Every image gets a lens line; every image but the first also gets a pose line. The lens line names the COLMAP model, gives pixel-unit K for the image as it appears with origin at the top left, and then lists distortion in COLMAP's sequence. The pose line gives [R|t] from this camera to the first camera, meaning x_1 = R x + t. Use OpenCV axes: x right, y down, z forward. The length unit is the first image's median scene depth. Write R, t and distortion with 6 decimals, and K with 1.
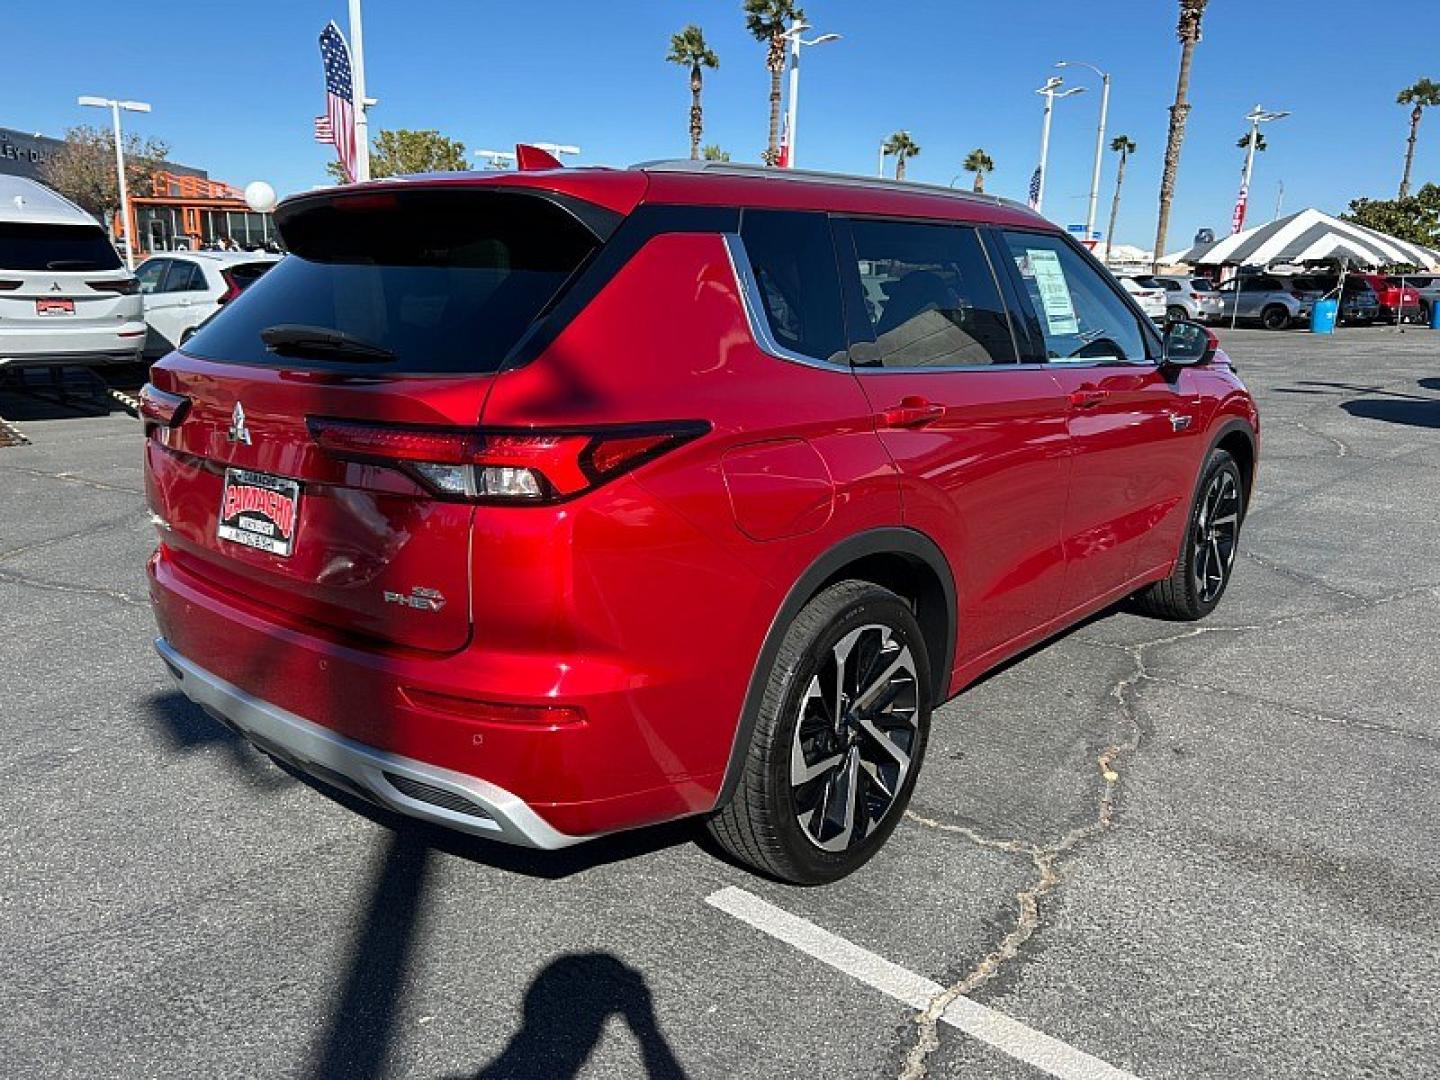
lens RADIAL K [[1090.4, 0, 708.3], [0, 1090.4, 543.7], [0, 0, 1]] dist [0.041396, -0.038170]
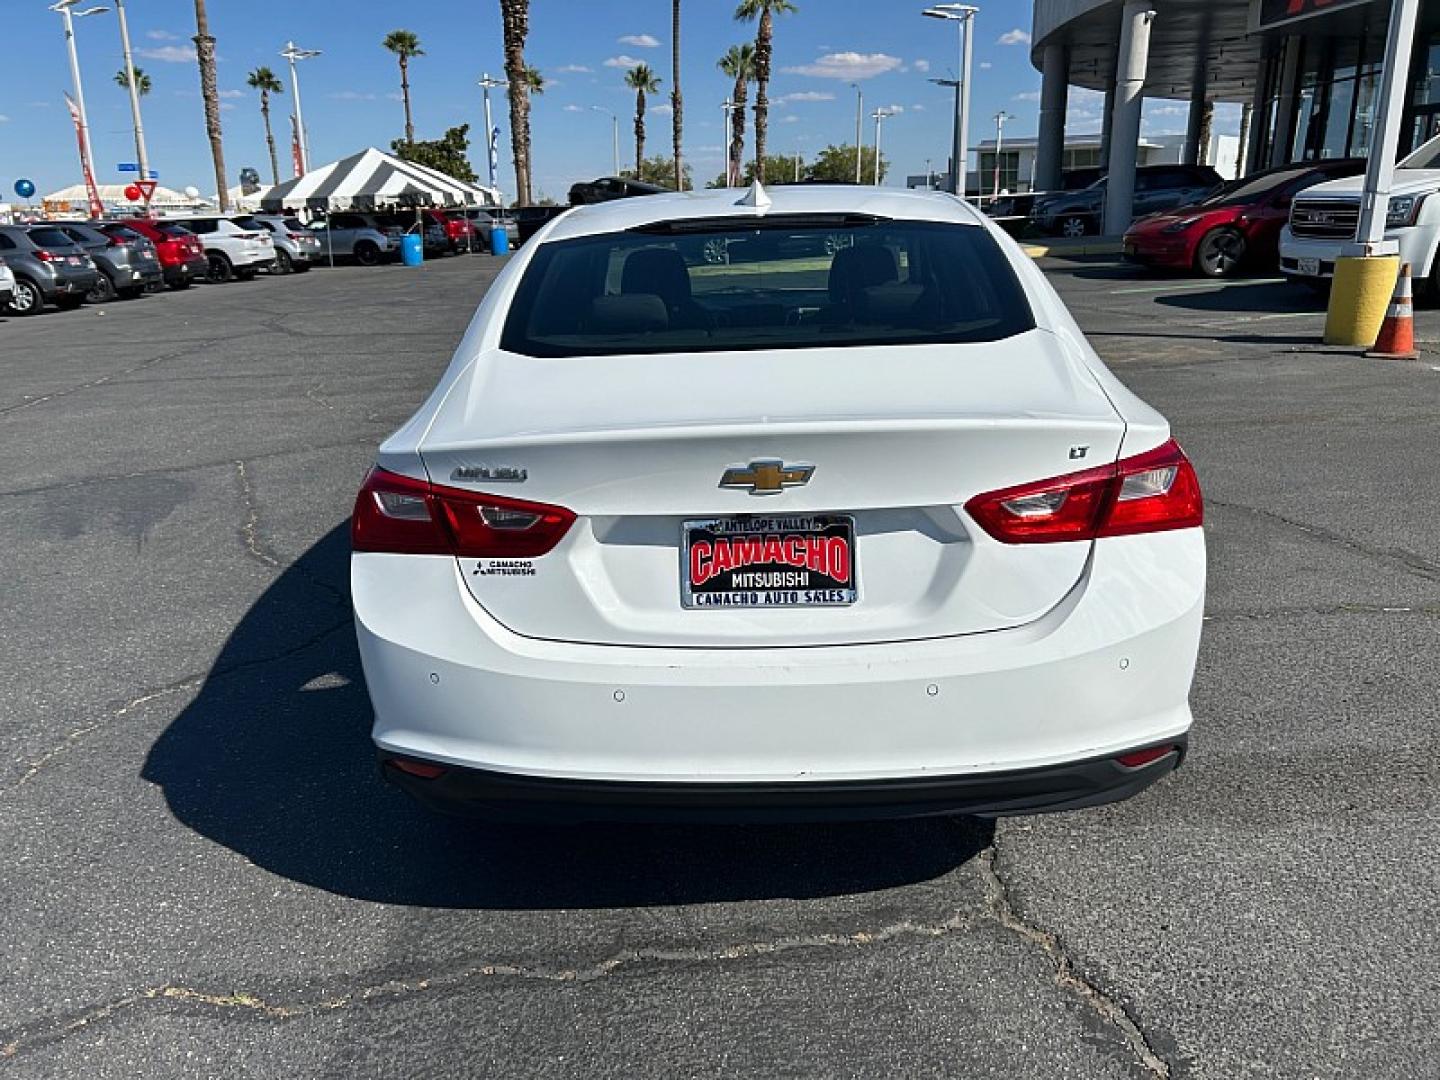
lens RADIAL K [[1089.2, 0, 723.7], [0, 1089.2, 536.2], [0, 0, 1]] dist [0.046649, -0.055986]
pose [[0.689082, -0.241088, 0.683405, -0.022321], [0.211227, 0.968910, 0.128825, -0.009125], [-0.693217, 0.055583, 0.718583, 0.036884]]
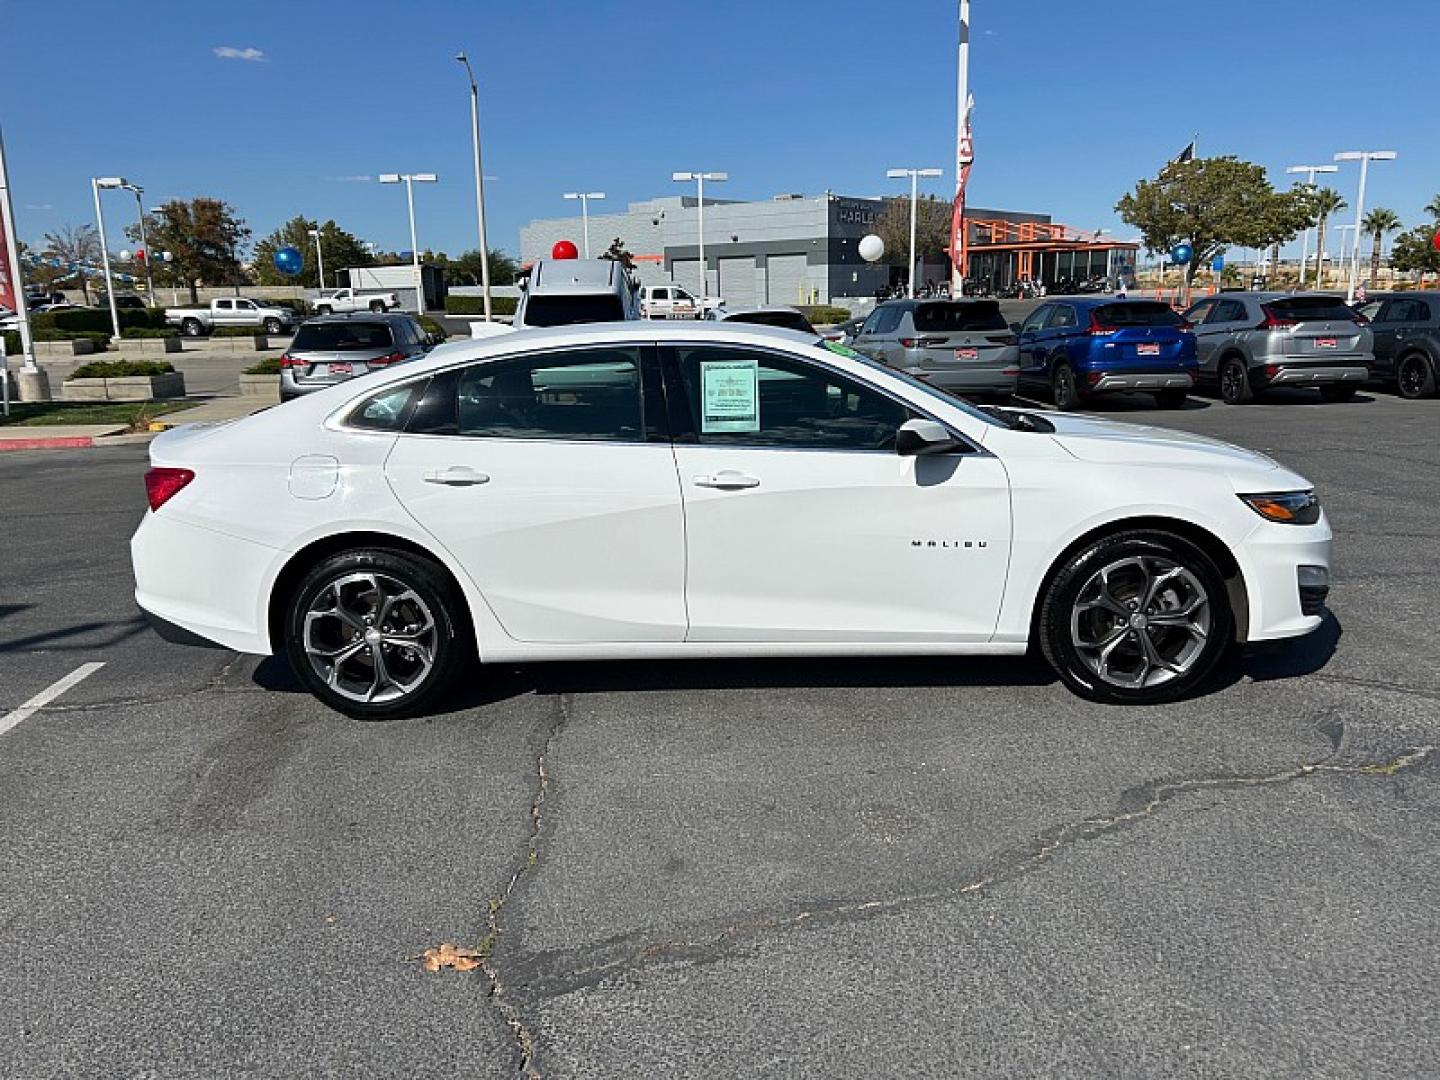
lens RADIAL K [[1074.4, 0, 708.3], [0, 1074.4, 542.1], [0, 0, 1]] dist [0.023869, -0.003951]
pose [[0.732705, 0.109722, -0.671643, 0.126912], [-0.126790, 0.991647, 0.023682, -0.004731], [0.668631, 0.067806, 0.740496, 0.019066]]
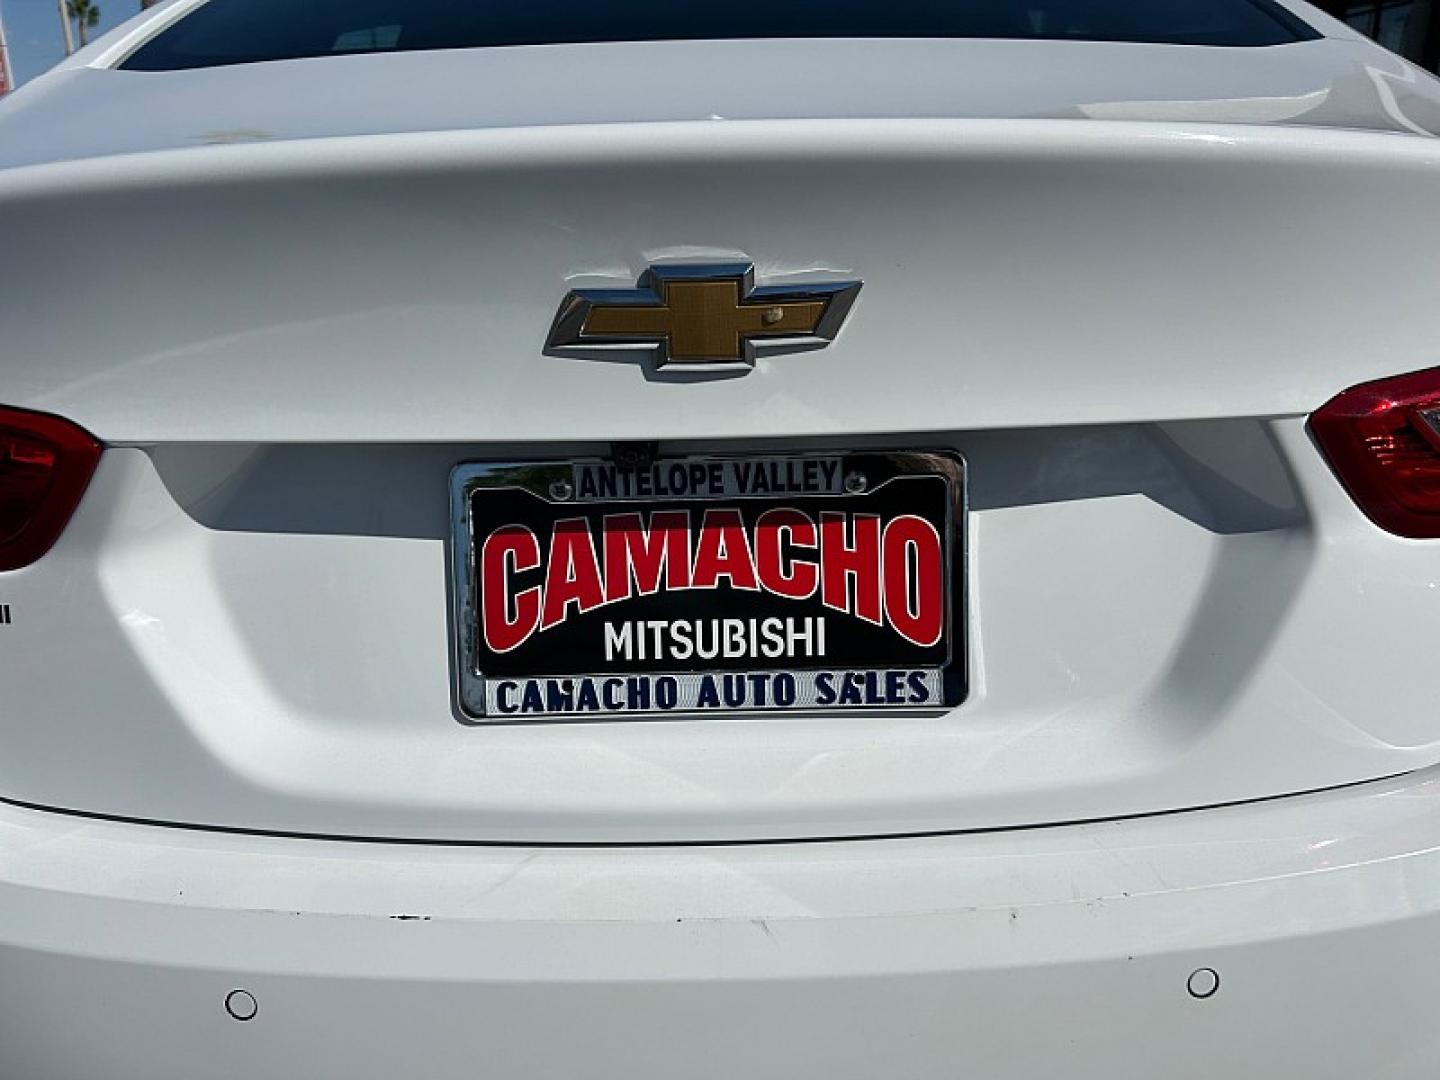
lens RADIAL K [[1089.2, 0, 723.7], [0, 1089.2, 536.2], [0, 0, 1]] dist [0.046649, -0.055986]
pose [[0.674741, -0.261358, 0.690230, 0.000083], [0.202633, 0.964864, 0.167264, -0.004957], [-0.709694, 0.027003, 0.703993, 0.057879]]
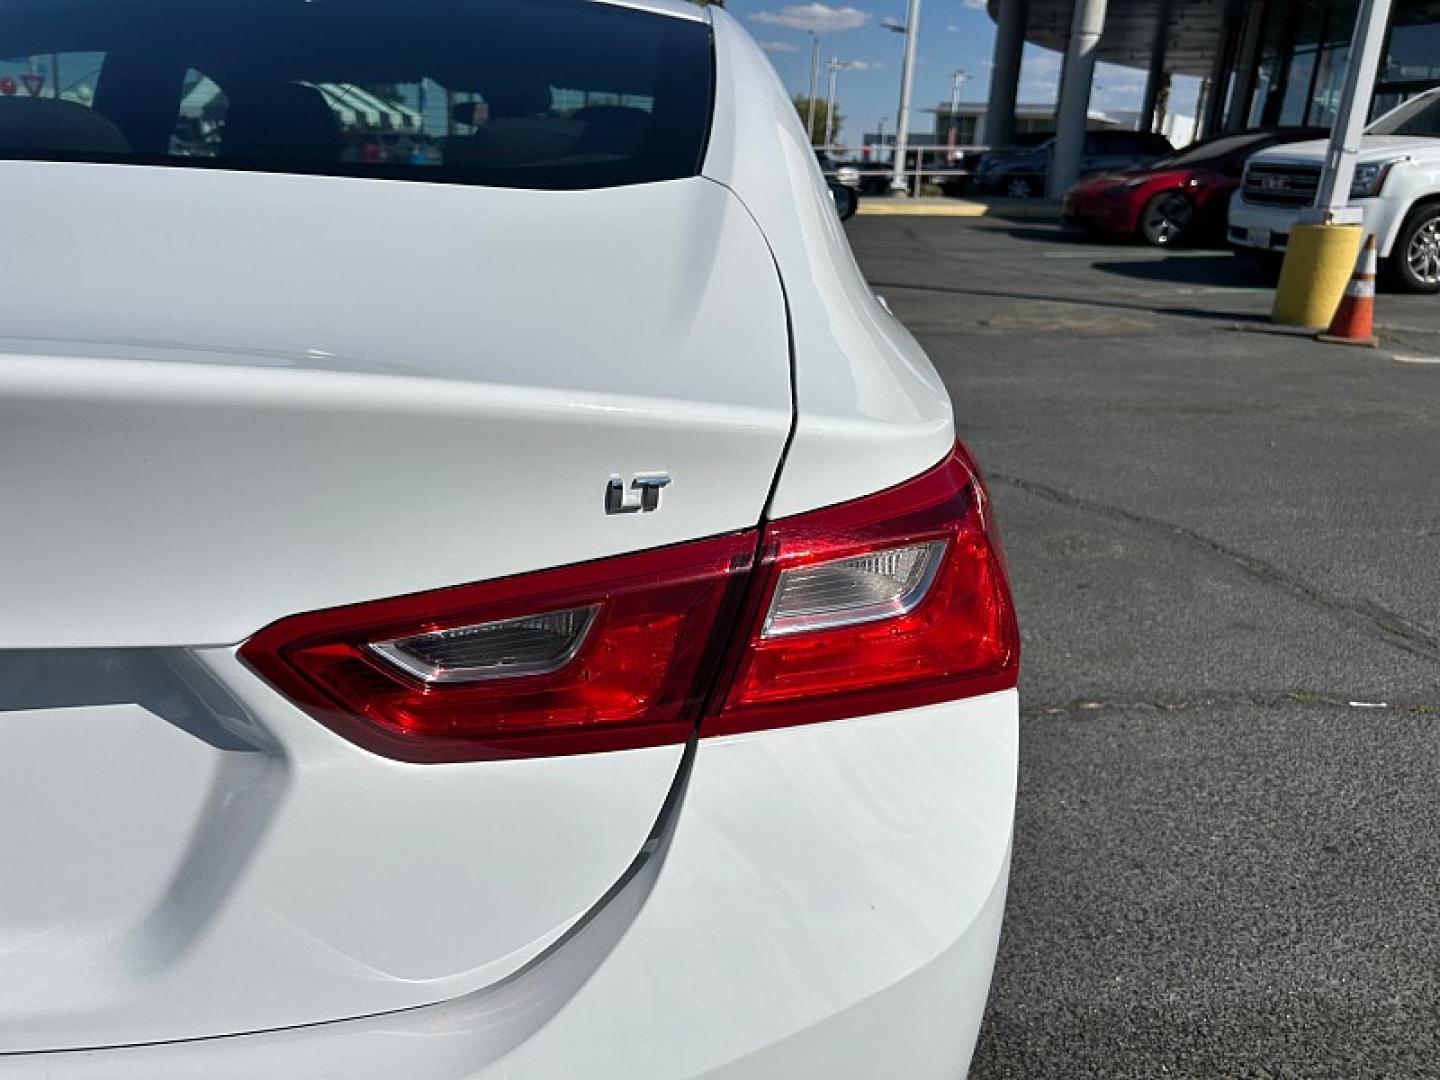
lens RADIAL K [[1098.1, 0, 724.6], [0, 1098.1, 545.4], [0, 0, 1]] dist [-0.001498, -0.002308]
pose [[0.662190, -0.240229, 0.709785, 0.010615], [0.153211, 0.970613, 0.185570, -0.005343], [-0.733506, -0.014135, 0.679536, 0.048490]]
